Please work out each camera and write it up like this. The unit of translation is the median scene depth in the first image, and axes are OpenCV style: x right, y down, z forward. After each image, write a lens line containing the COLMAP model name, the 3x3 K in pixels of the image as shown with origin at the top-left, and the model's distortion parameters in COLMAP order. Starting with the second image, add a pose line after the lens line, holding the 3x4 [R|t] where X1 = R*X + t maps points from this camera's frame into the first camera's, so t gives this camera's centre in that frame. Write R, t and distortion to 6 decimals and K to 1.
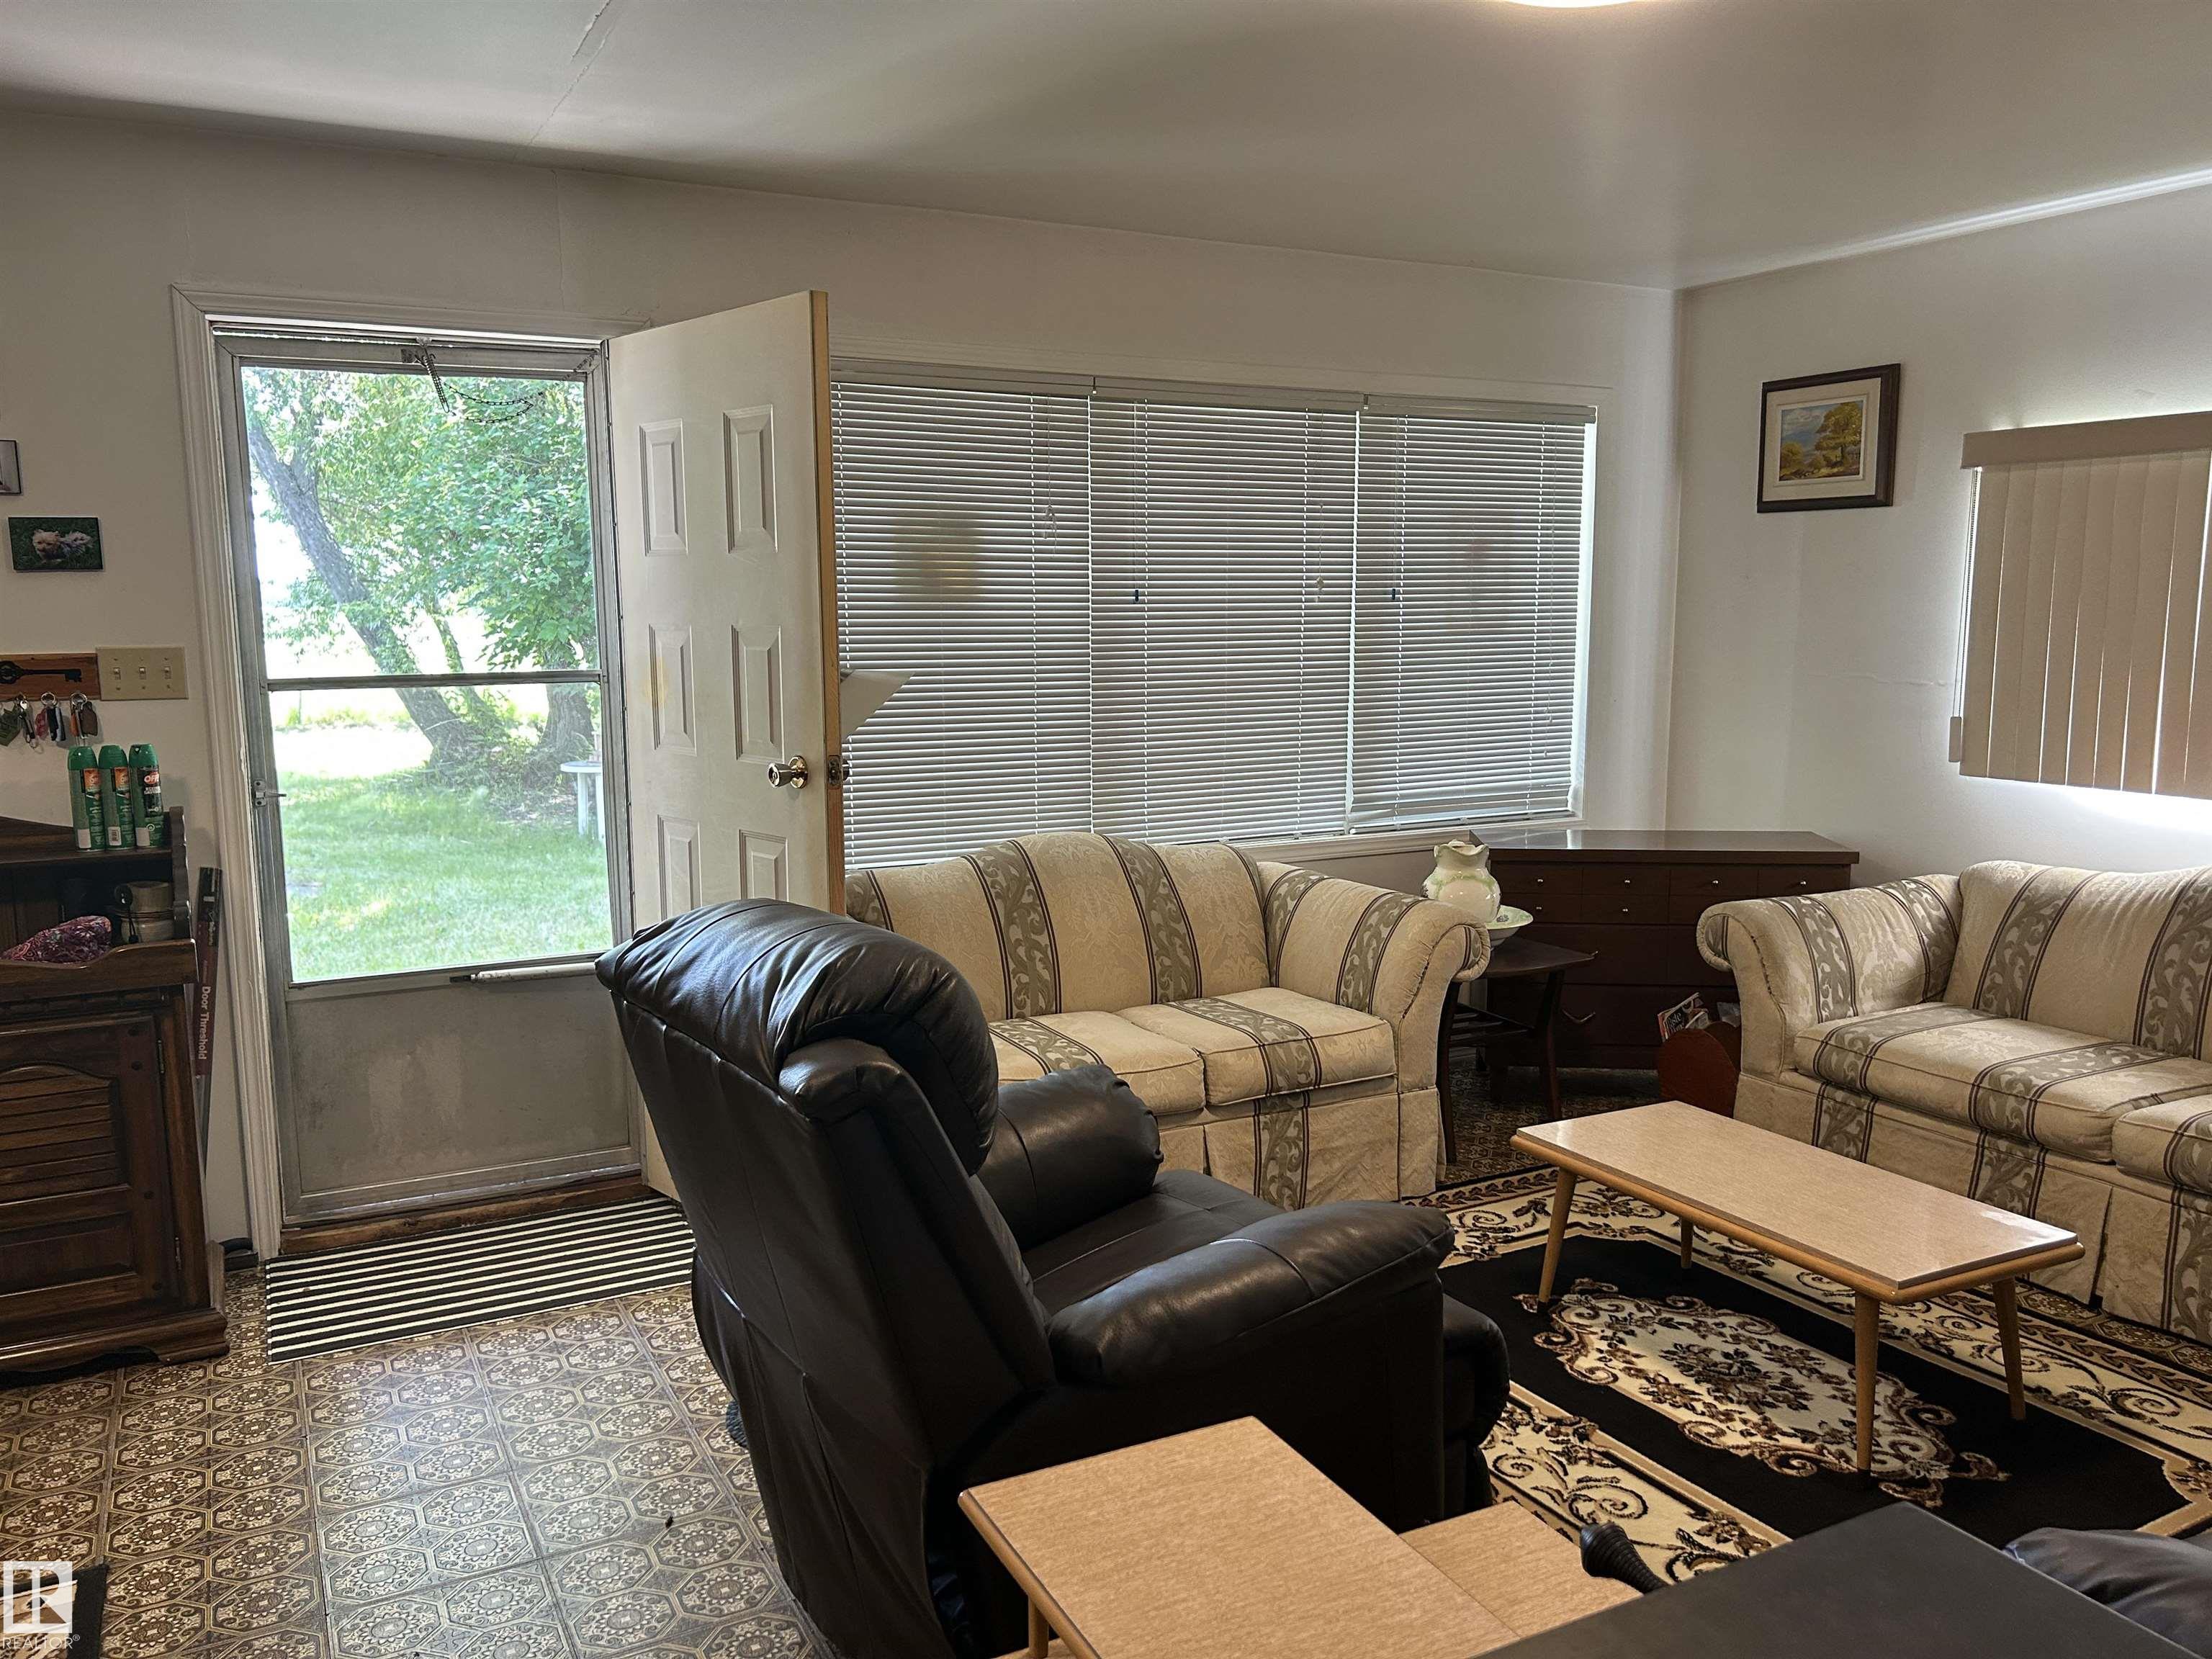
lens RADIAL K [[1654.5, 0, 1100.6], [0, 1654.5, 846.5], [0, 0, 1]] dist [0.052401, -0.059003]
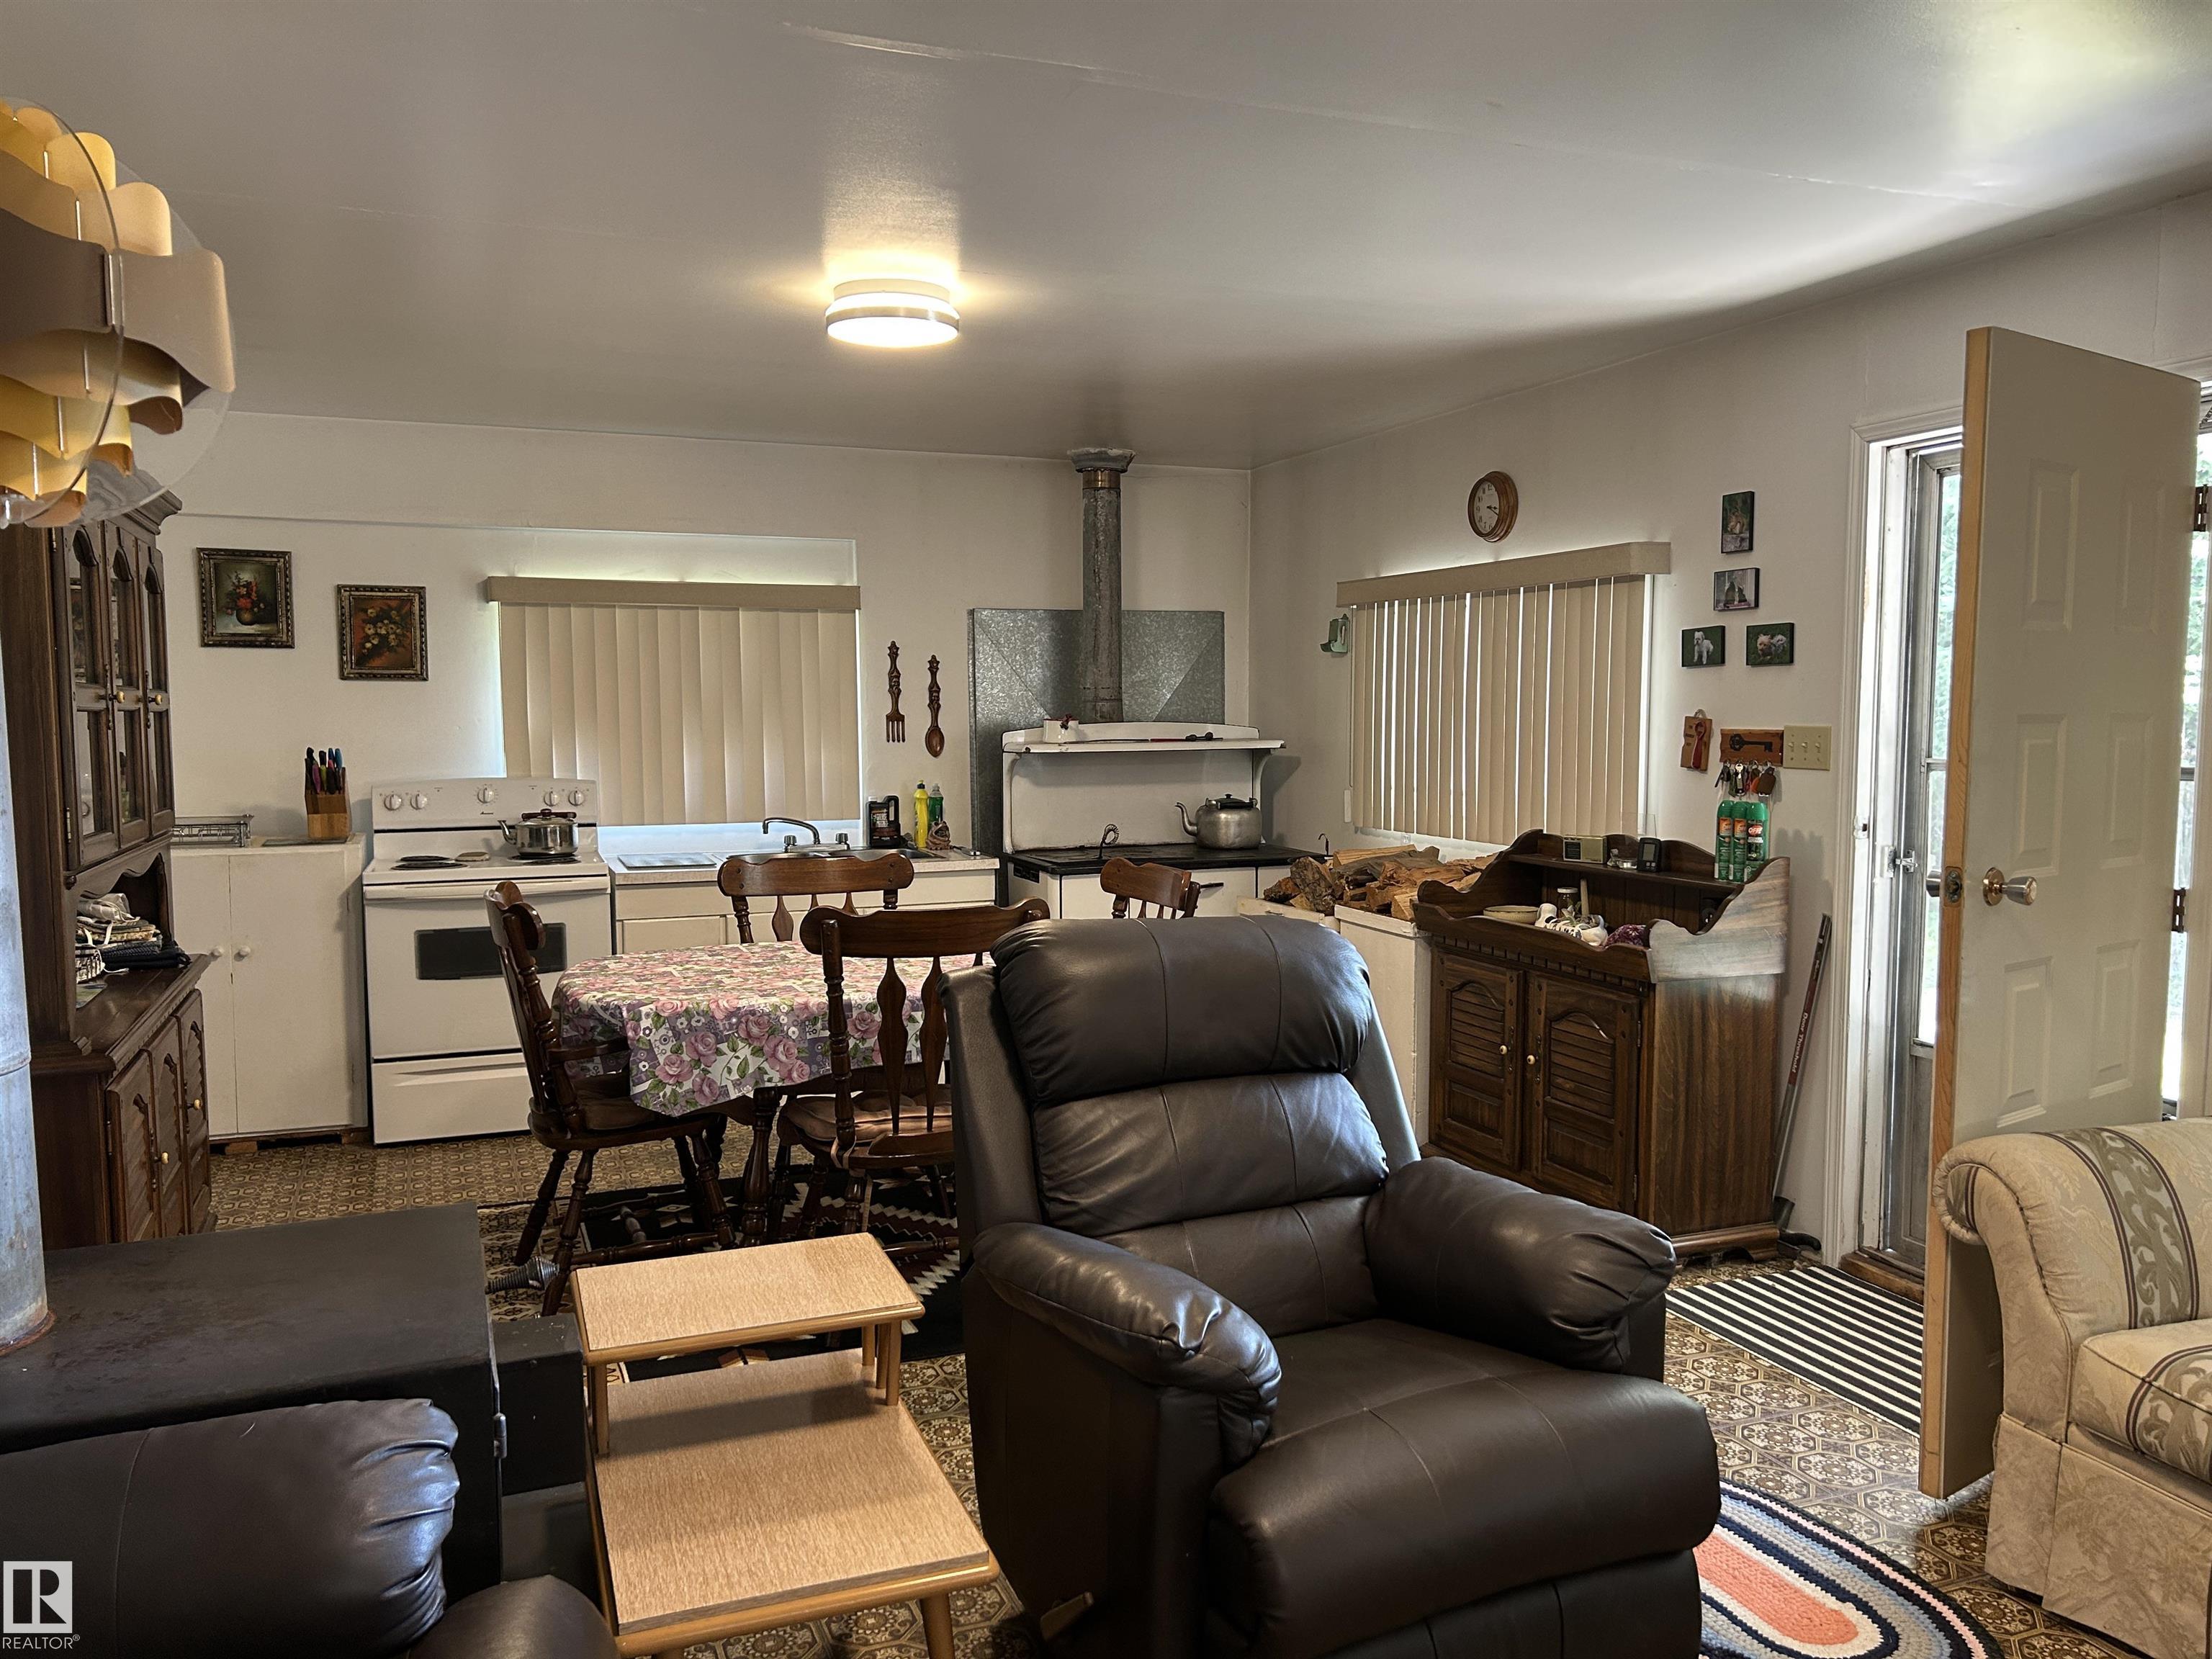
lens RADIAL K [[1654.5, 0, 1120.7], [0, 1654.5, 843.1], [0, 0, 1]] dist [0.052401, -0.059003]
pose [[-0.095222, 0.096495, -0.990768, 0.634177], [-0.143472, 0.983569, 0.109582, -0.089228], [0.985063, 0.152582, -0.079813, 0.568437]]
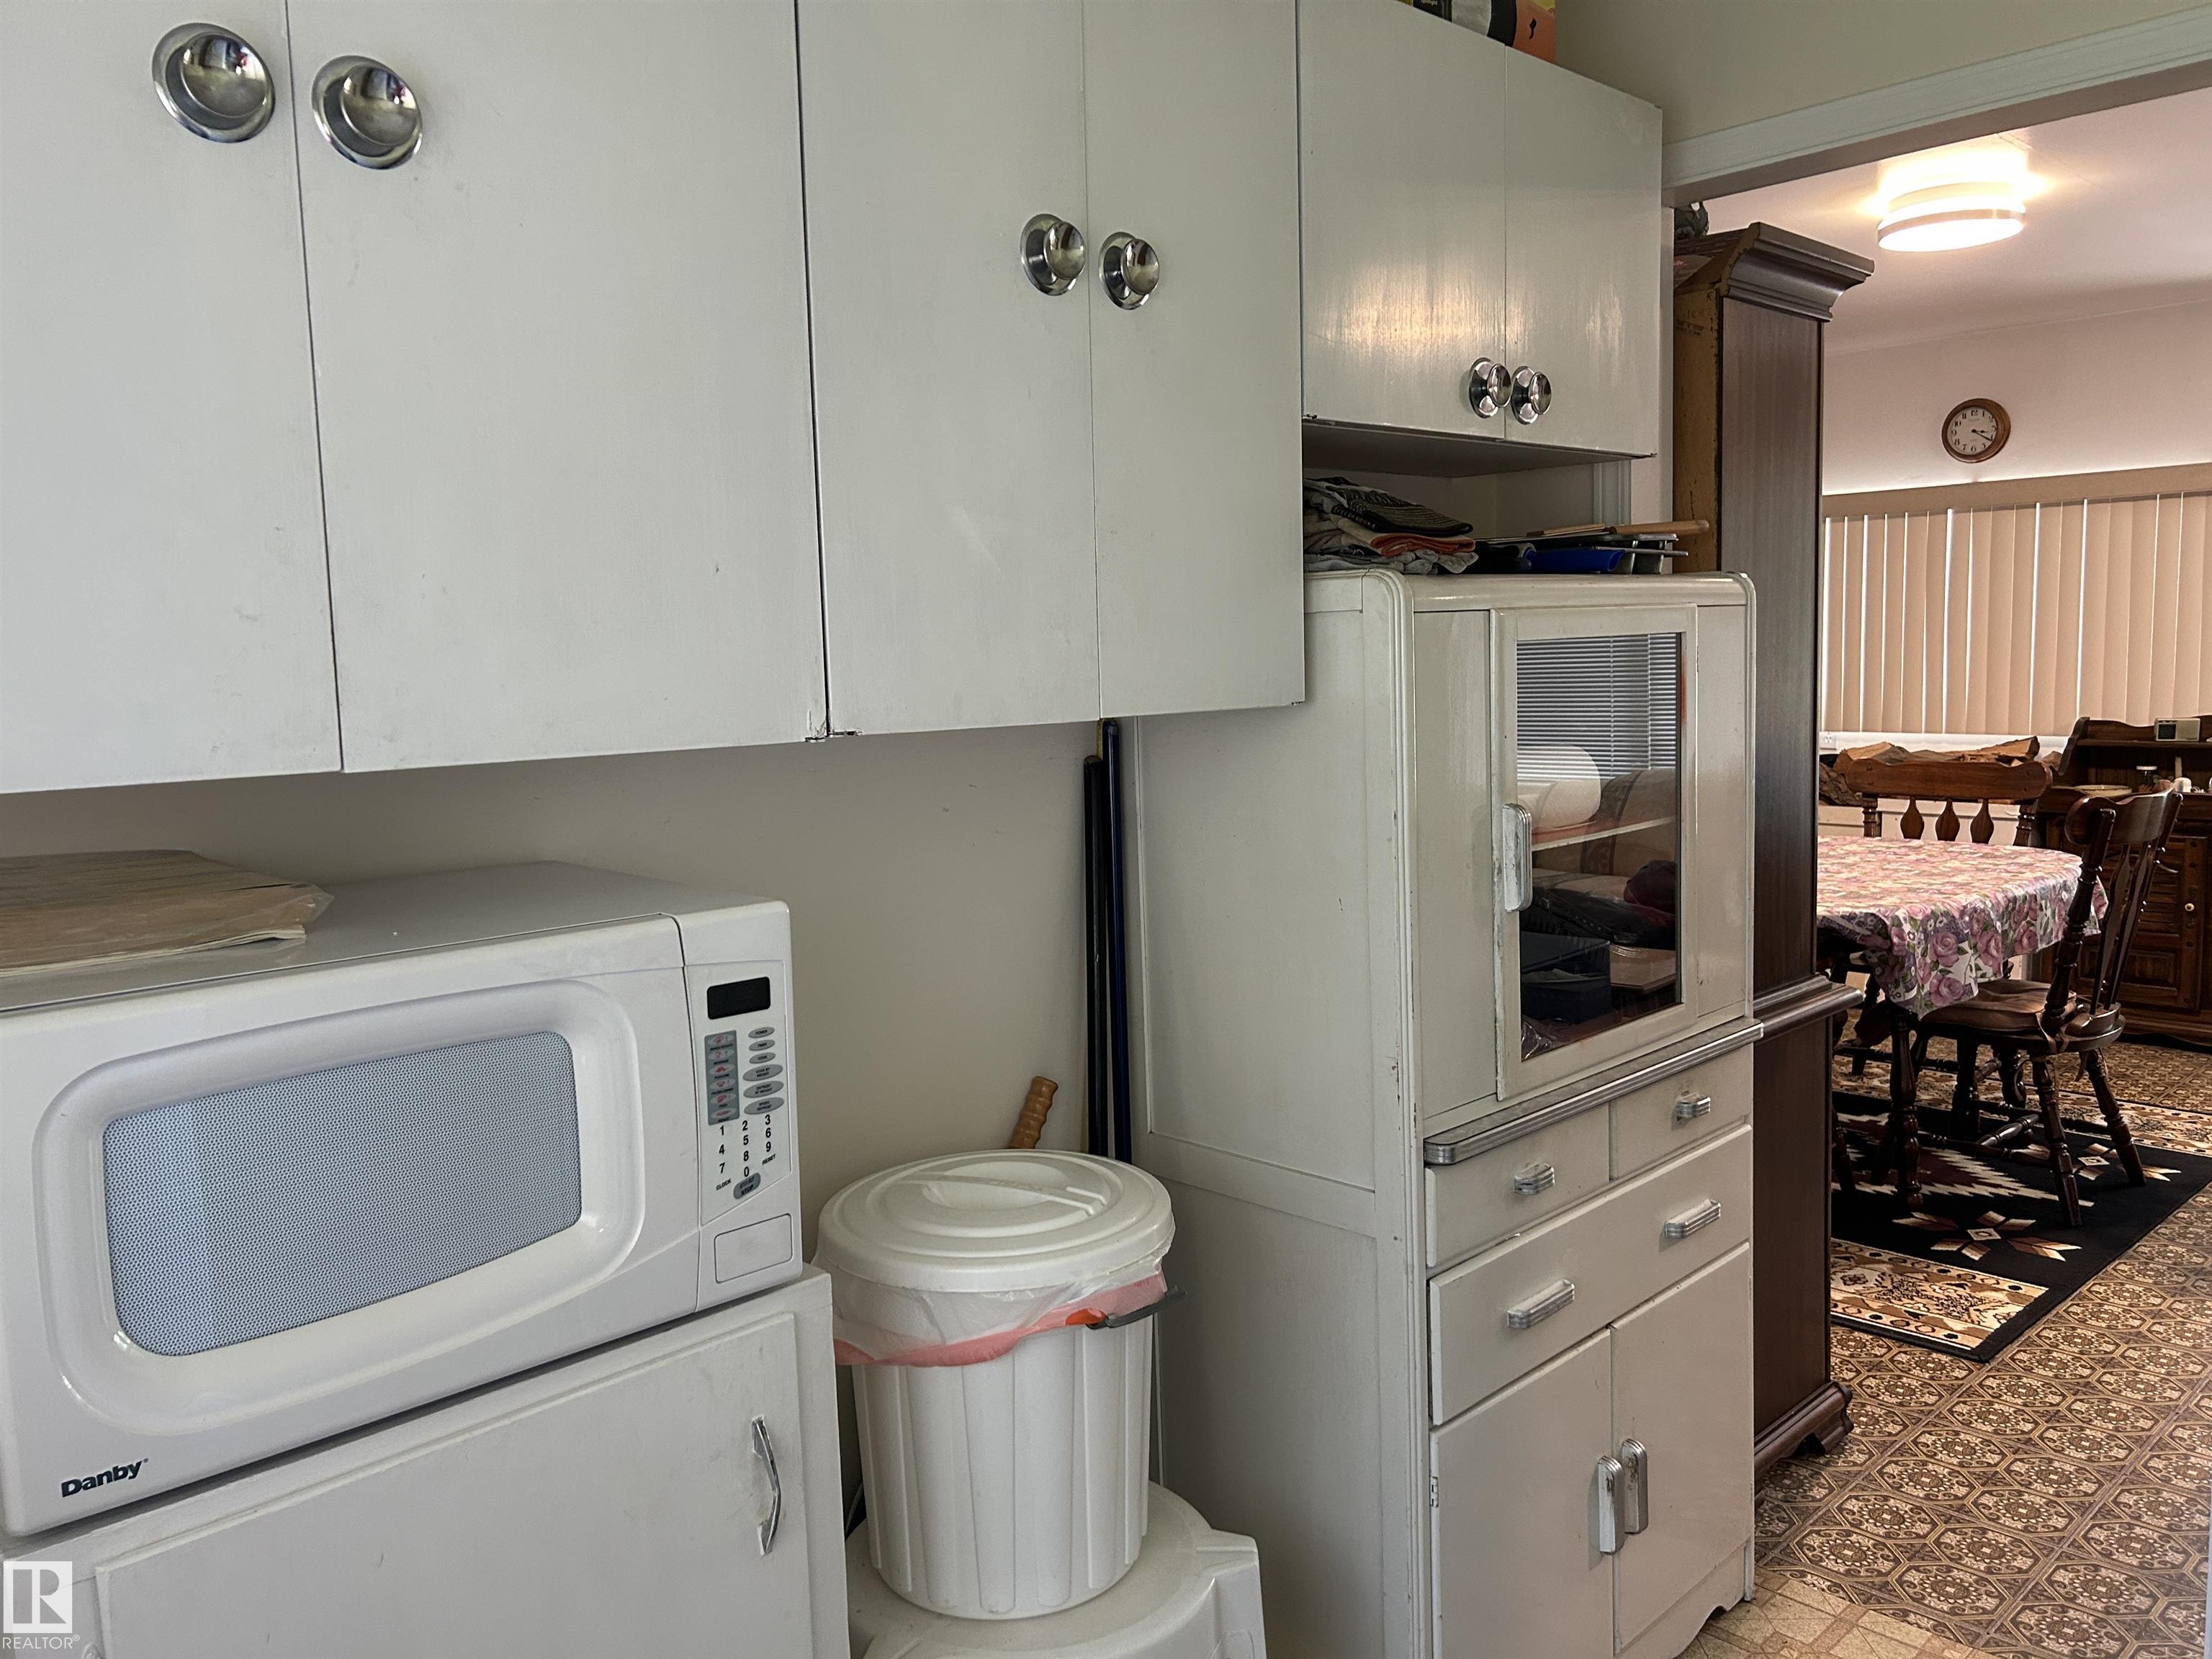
lens RADIAL K [[1654.5, 0, 1039.4], [0, 1654.5, 820.5], [0, 0, 1]] dist [0.052401, -0.059003]
pose [[0.255732, 0.108239, -0.960669, 0.500020], [-0.118452, 0.989733, 0.079982, 0.082844], [0.959464, 0.093340, 0.265927, -0.520902]]
